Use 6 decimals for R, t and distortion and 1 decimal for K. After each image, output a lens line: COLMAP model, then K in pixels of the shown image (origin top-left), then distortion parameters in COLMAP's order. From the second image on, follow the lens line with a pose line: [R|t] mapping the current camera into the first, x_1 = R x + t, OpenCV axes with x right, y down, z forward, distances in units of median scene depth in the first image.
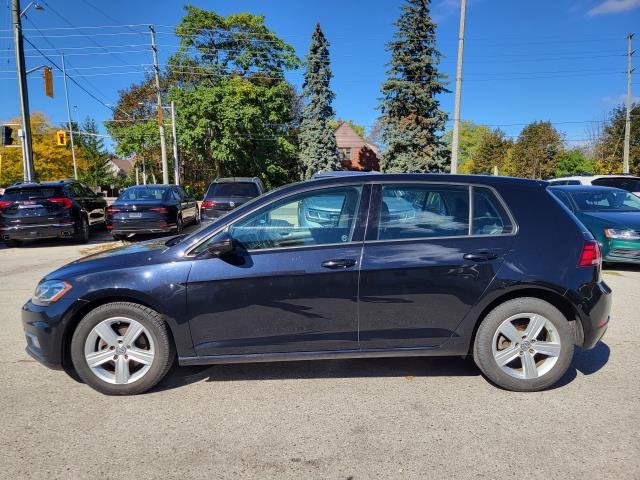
lens RADIAL K [[477.1, 0, 316.1], [0, 477.1, 235.5], [0, 0, 1]] dist [0.048440, -0.028203]
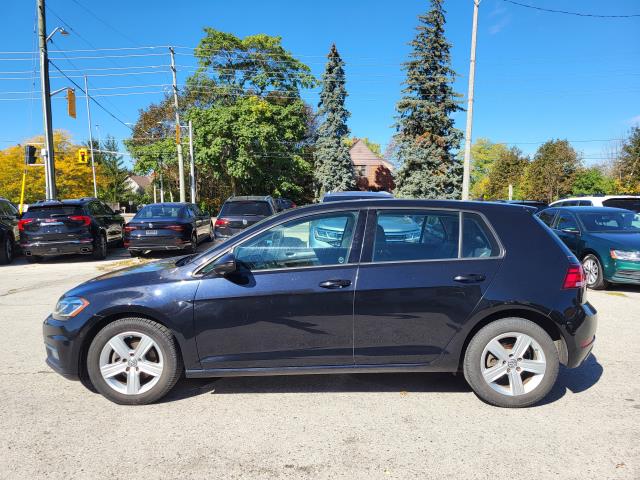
lens RADIAL K [[477.1, 0, 318.0], [0, 477.1, 238.1], [0, 0, 1]] dist [0.048440, -0.028203]
pose [[0.999602, 0.006738, -0.027396, 0.005067], [-0.007547, 0.999535, -0.029530, -0.001593], [0.027184, 0.029725, 0.999188, -0.010038]]
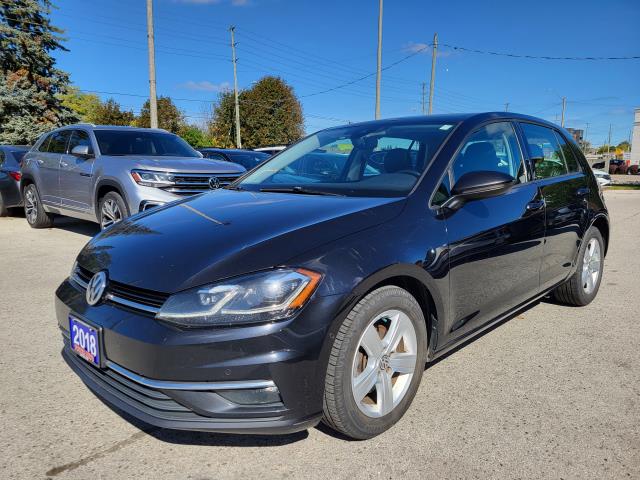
lens RADIAL K [[477.1, 0, 323.1], [0, 477.1, 239.9], [0, 0, 1]] dist [0.048440, -0.028203]
pose [[0.714915, -0.103886, 0.691450, -0.138648], [0.061688, 0.994416, 0.085624, 0.003388], [-0.696484, -0.018560, 0.717332, 0.096362]]
